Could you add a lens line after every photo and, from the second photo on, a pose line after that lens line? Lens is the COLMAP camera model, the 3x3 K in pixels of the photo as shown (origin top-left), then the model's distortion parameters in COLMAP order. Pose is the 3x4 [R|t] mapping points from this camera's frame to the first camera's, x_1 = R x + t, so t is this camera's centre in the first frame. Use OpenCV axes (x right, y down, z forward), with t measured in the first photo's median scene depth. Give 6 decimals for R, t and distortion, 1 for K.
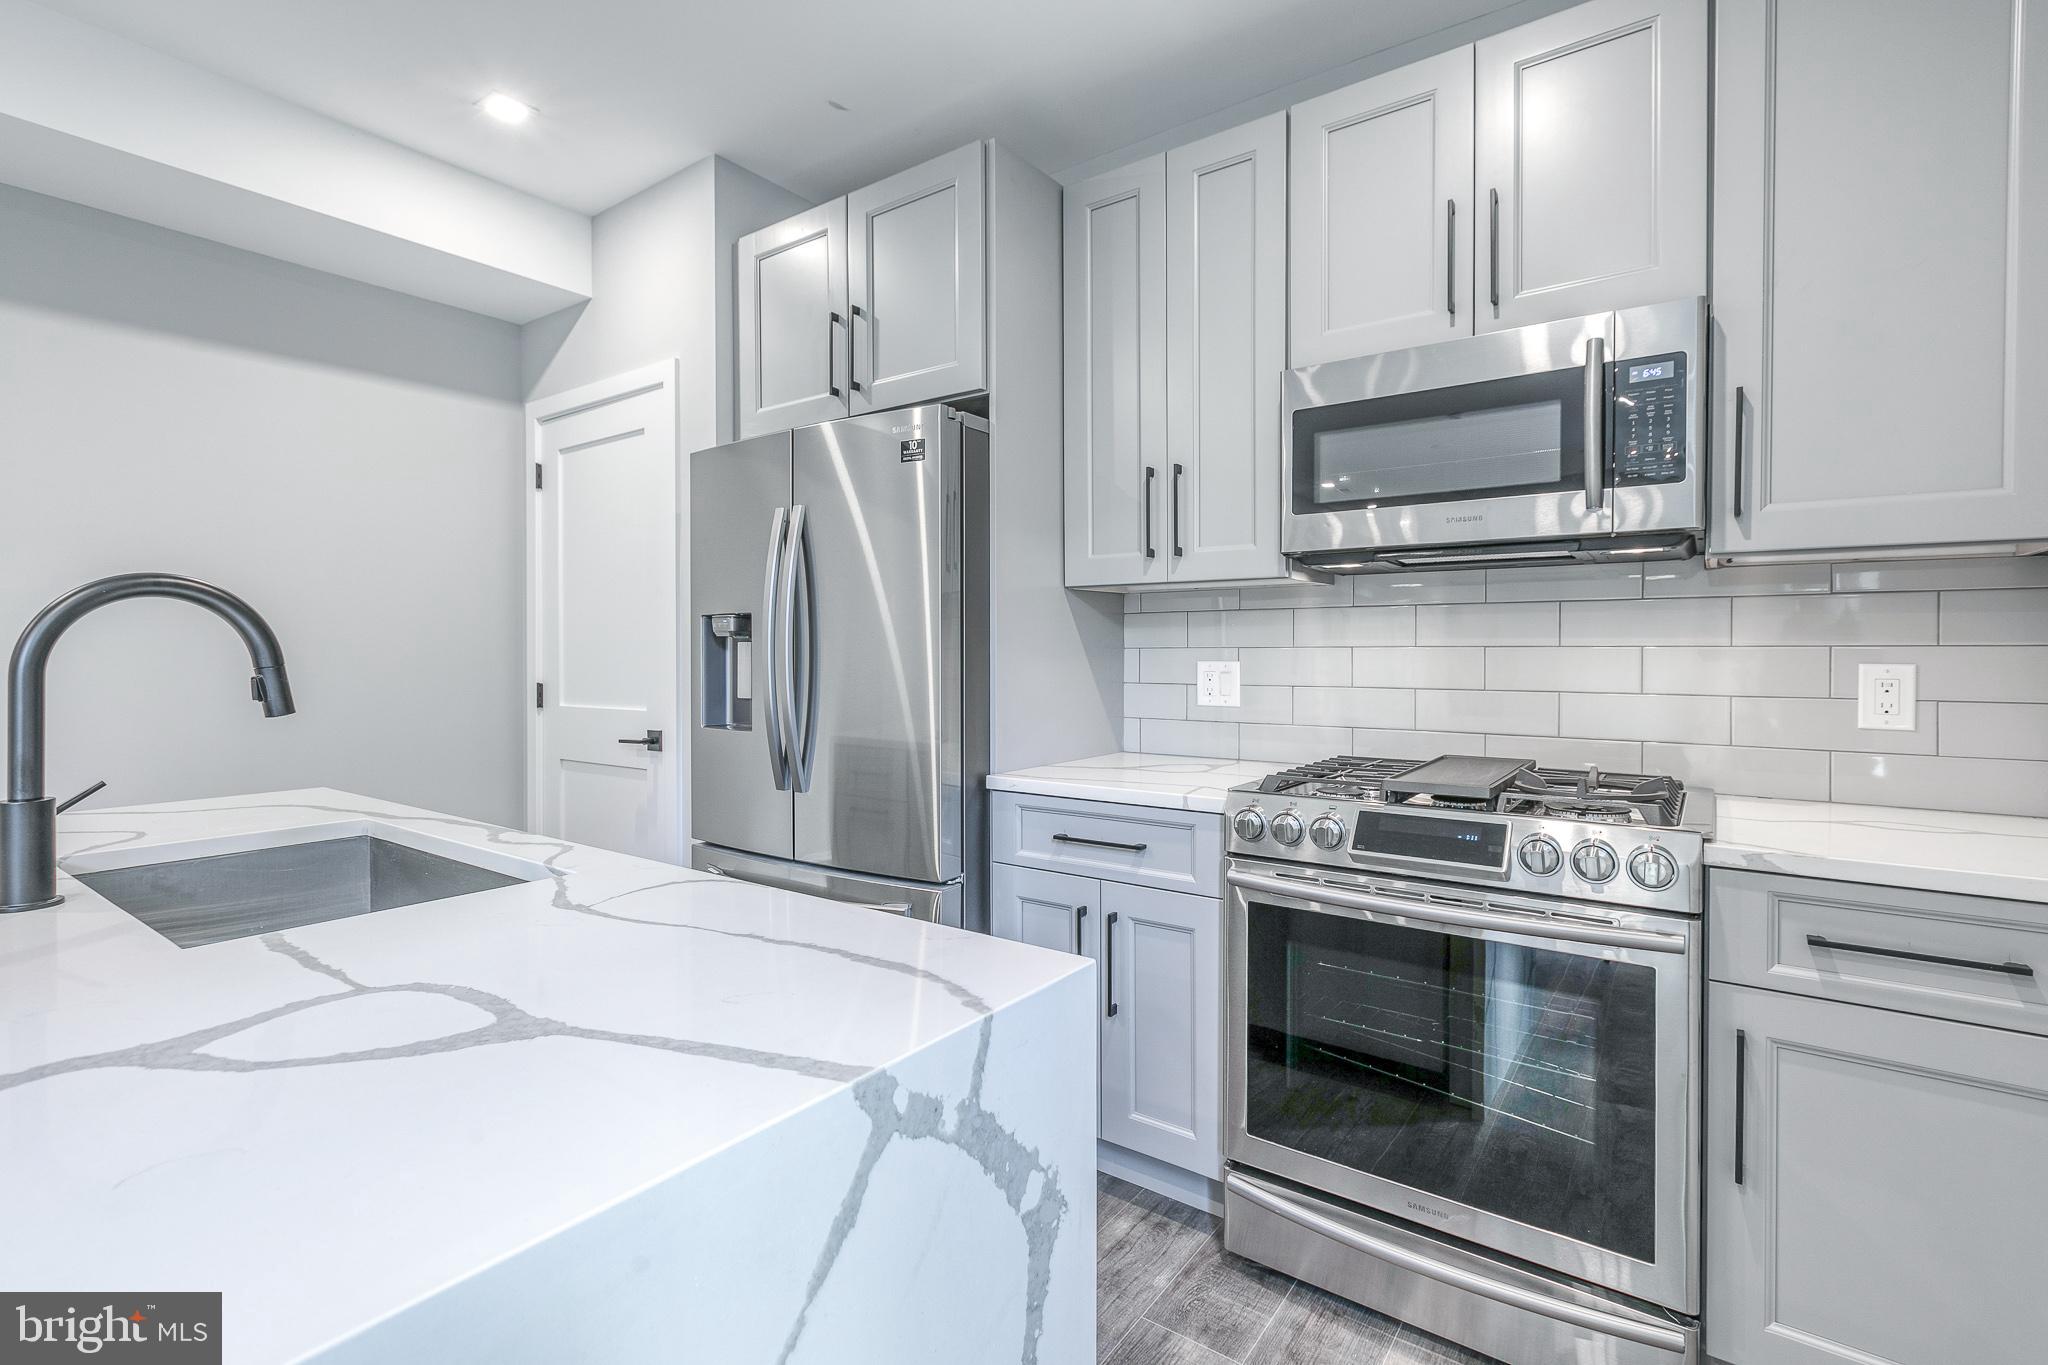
lens RADIAL K [[938.8, 0, 1035.5], [0, 938.8, 653.8], [0, 0, 1]] dist [0.019275, 0.000309]
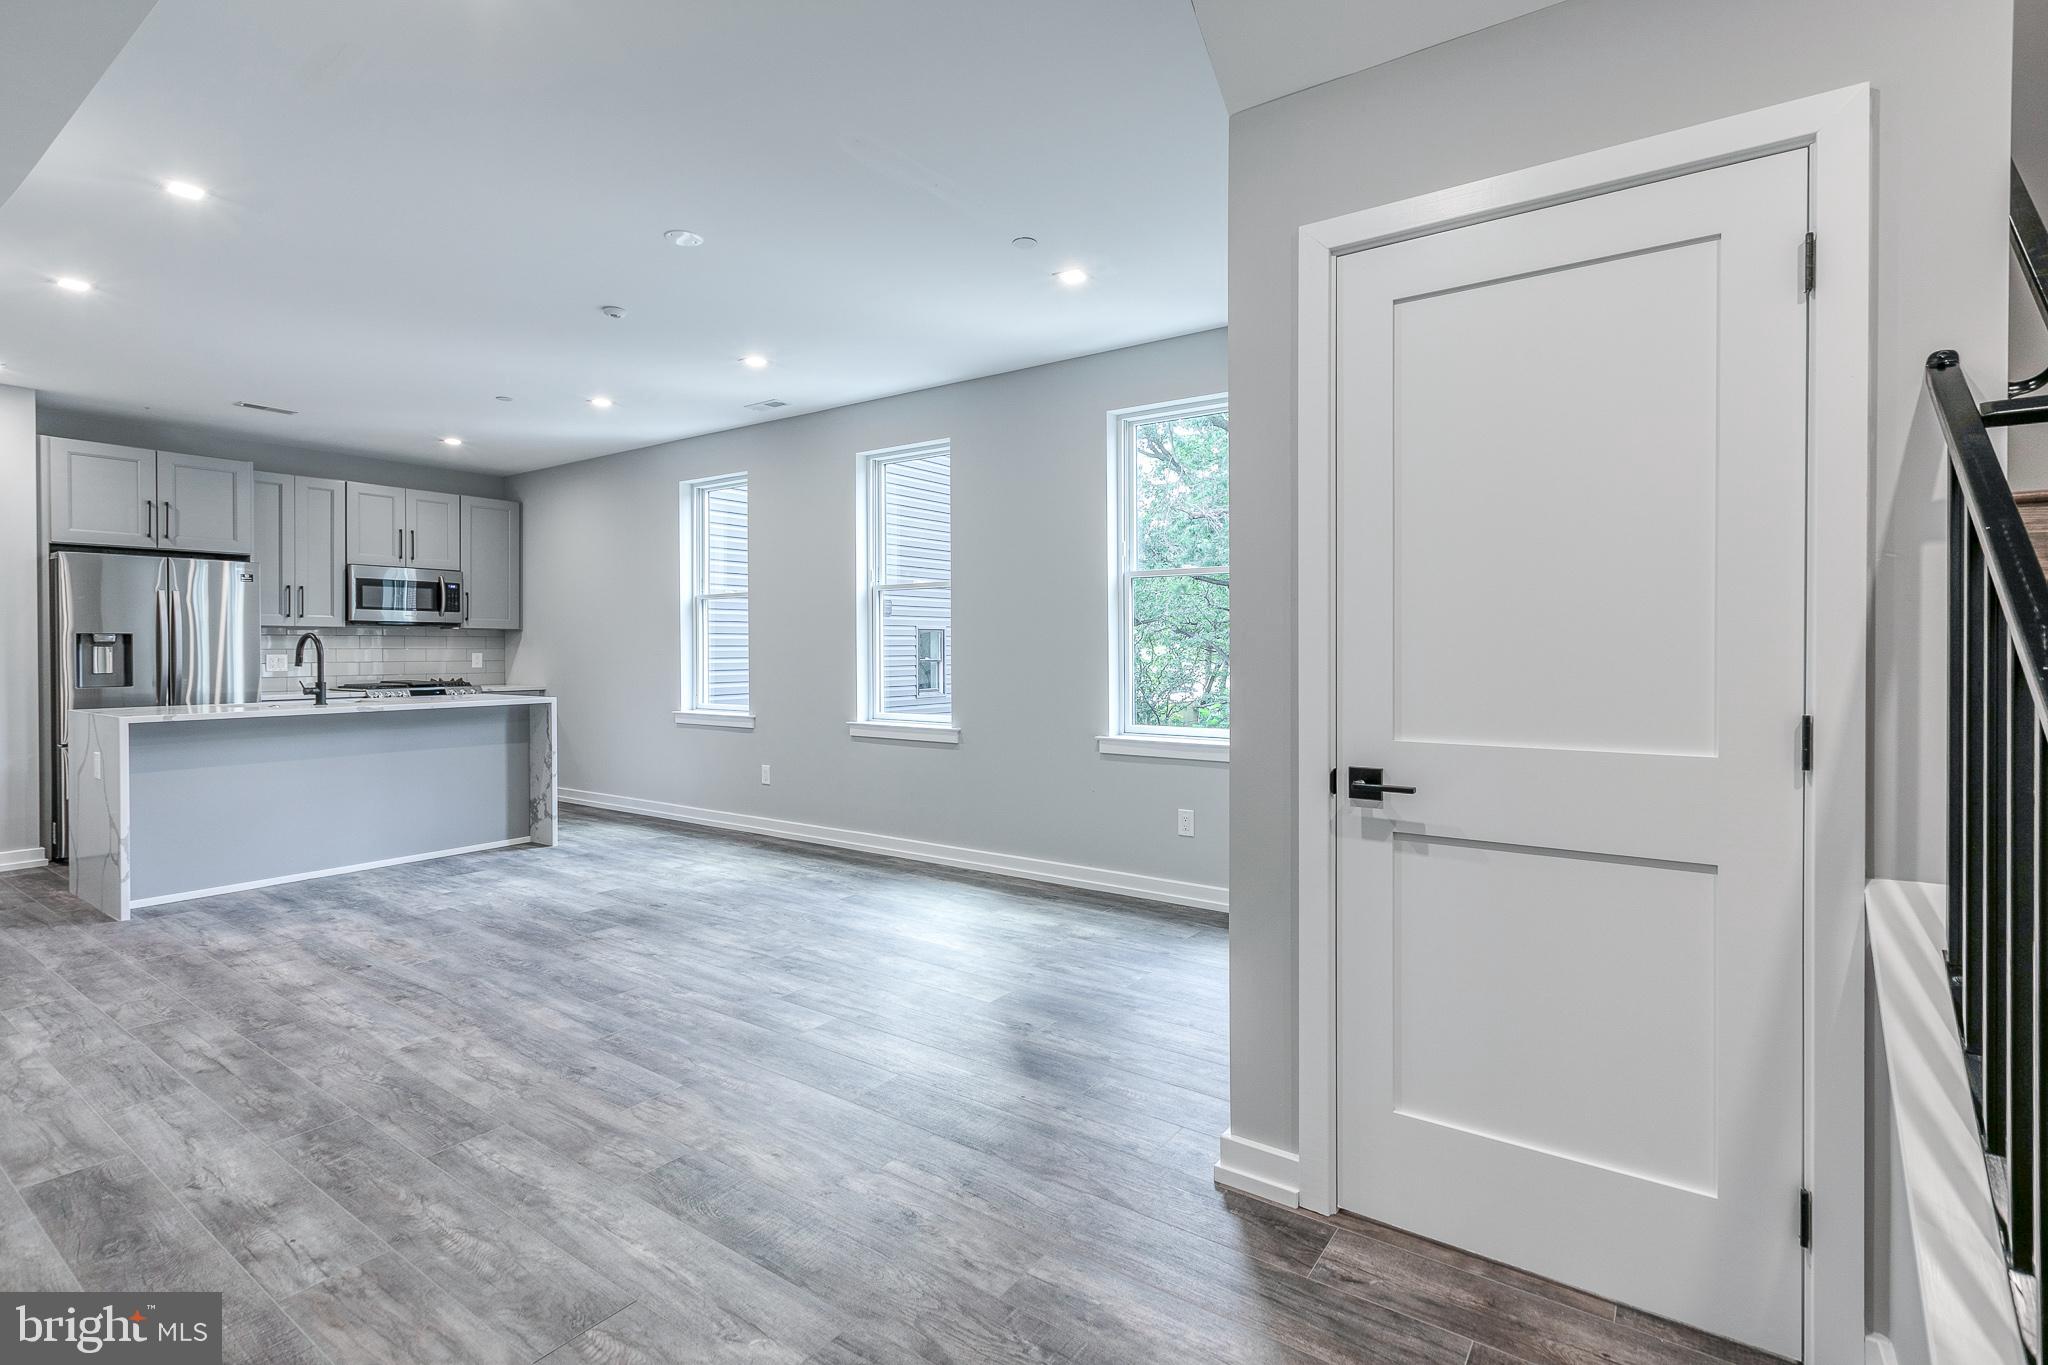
lens RADIAL K [[938.8, 0, 1035.5], [0, 938.8, 653.8], [0, 0, 1]] dist [0.019275, 0.000309]
pose [[-0.026678, -0.004967, 0.999632, -2.940239], [0.004235, 0.999978, 0.005082, 0.002714], [-0.999635, 0.004369, -0.026656, -1.218739]]
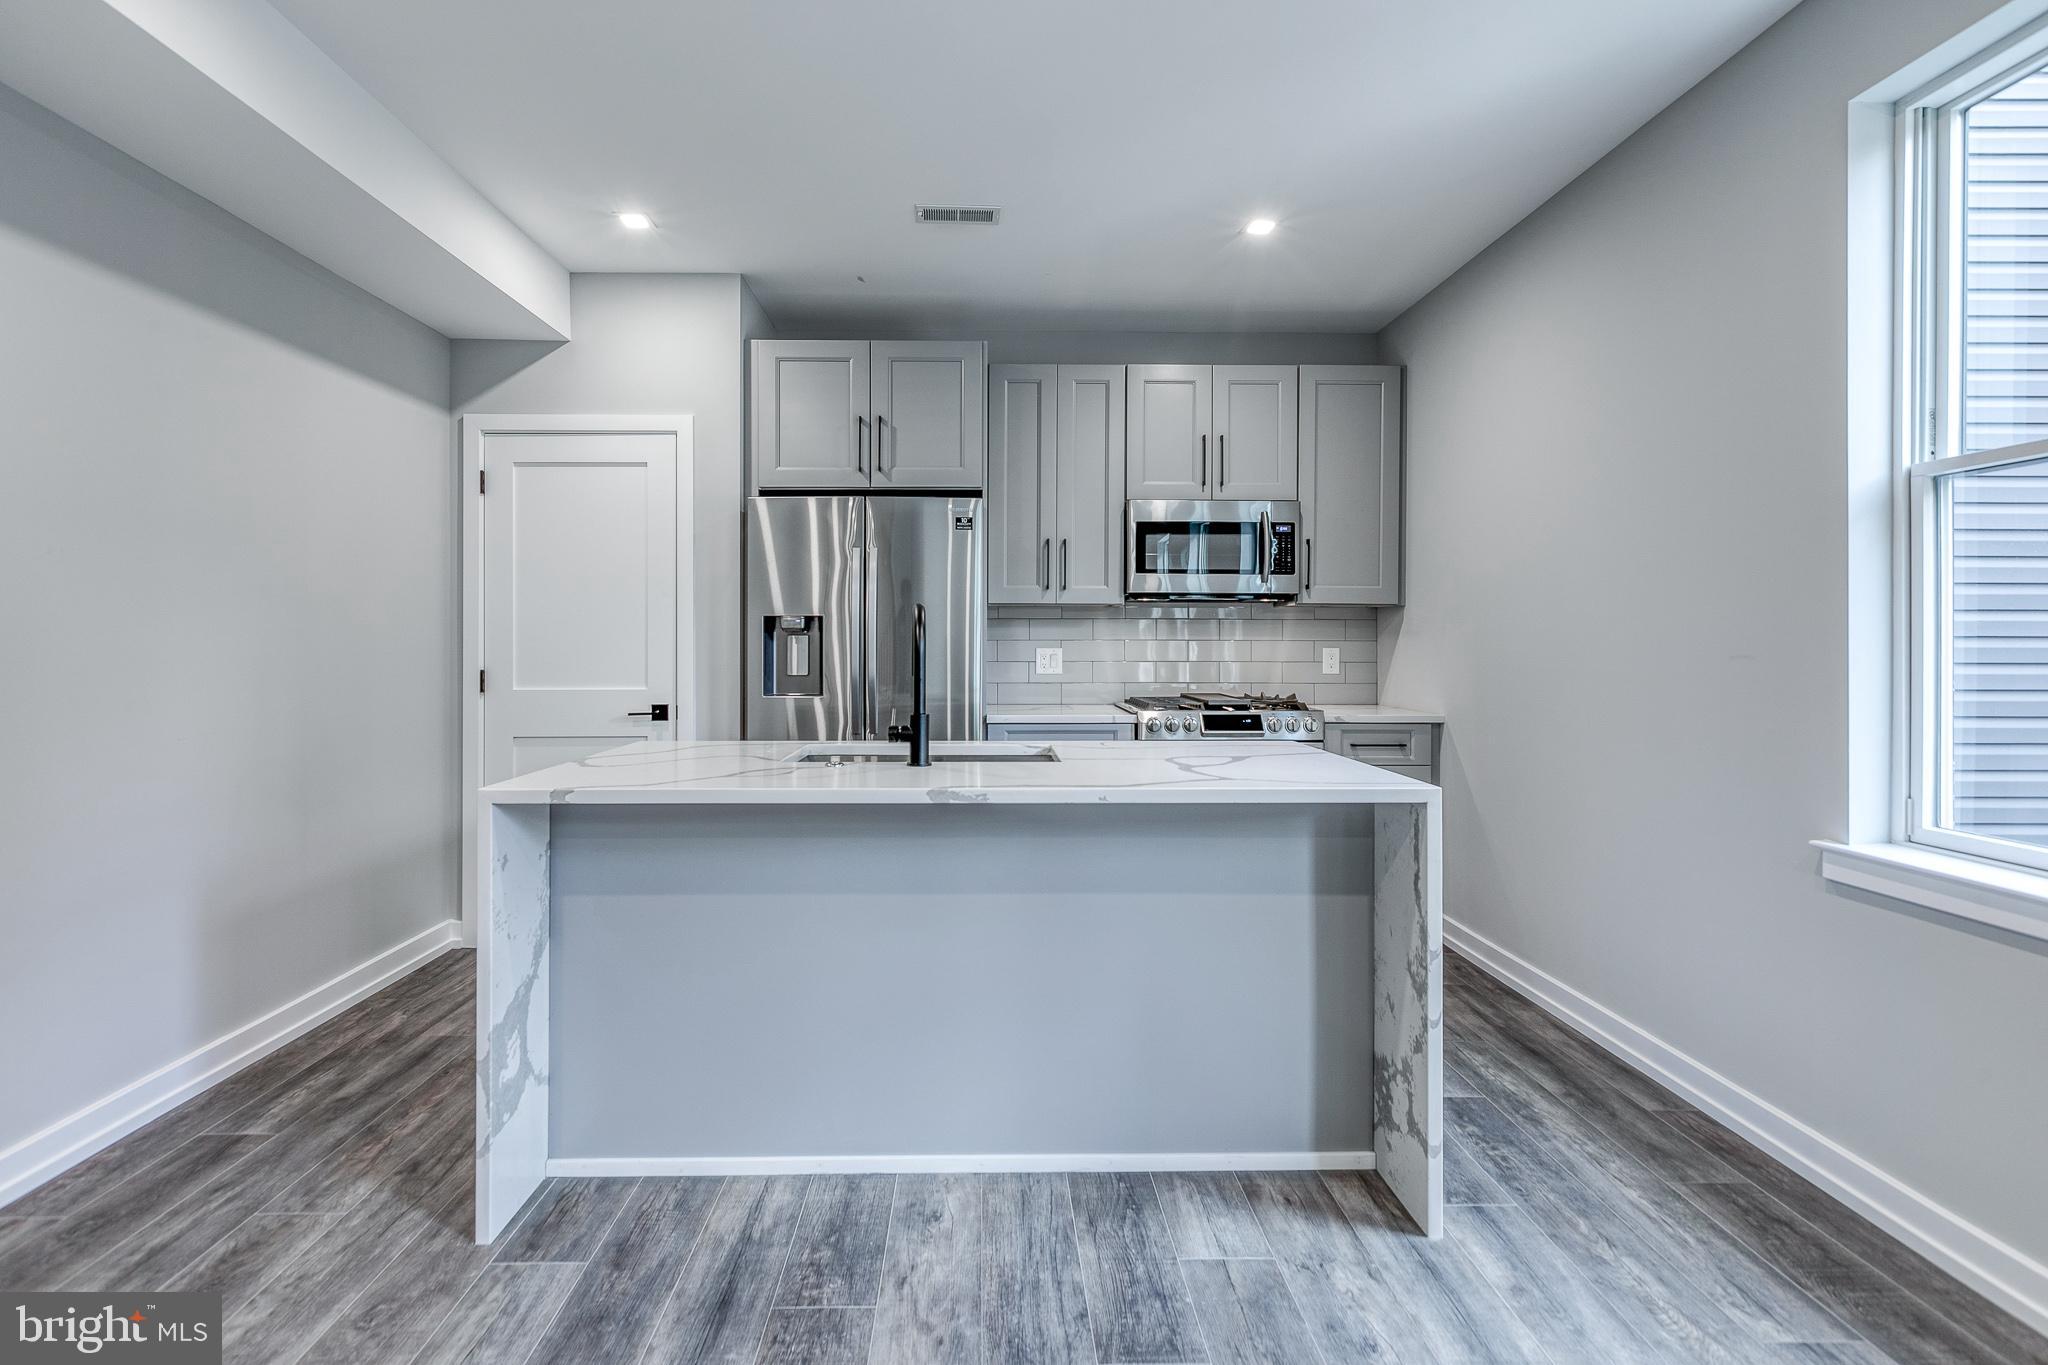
lens RADIAL K [[930.6, 0, 1009.0], [0, 930.6, 643.6], [0, 0, 1]] dist [0.000073, 0.000015]
pose [[0.794953, 0.000486, 0.606671, -1.060107], [-0.000921, 0.999999, 0.000405, -0.001221], [-0.606670, -0.000881, 0.794953, -0.368812]]
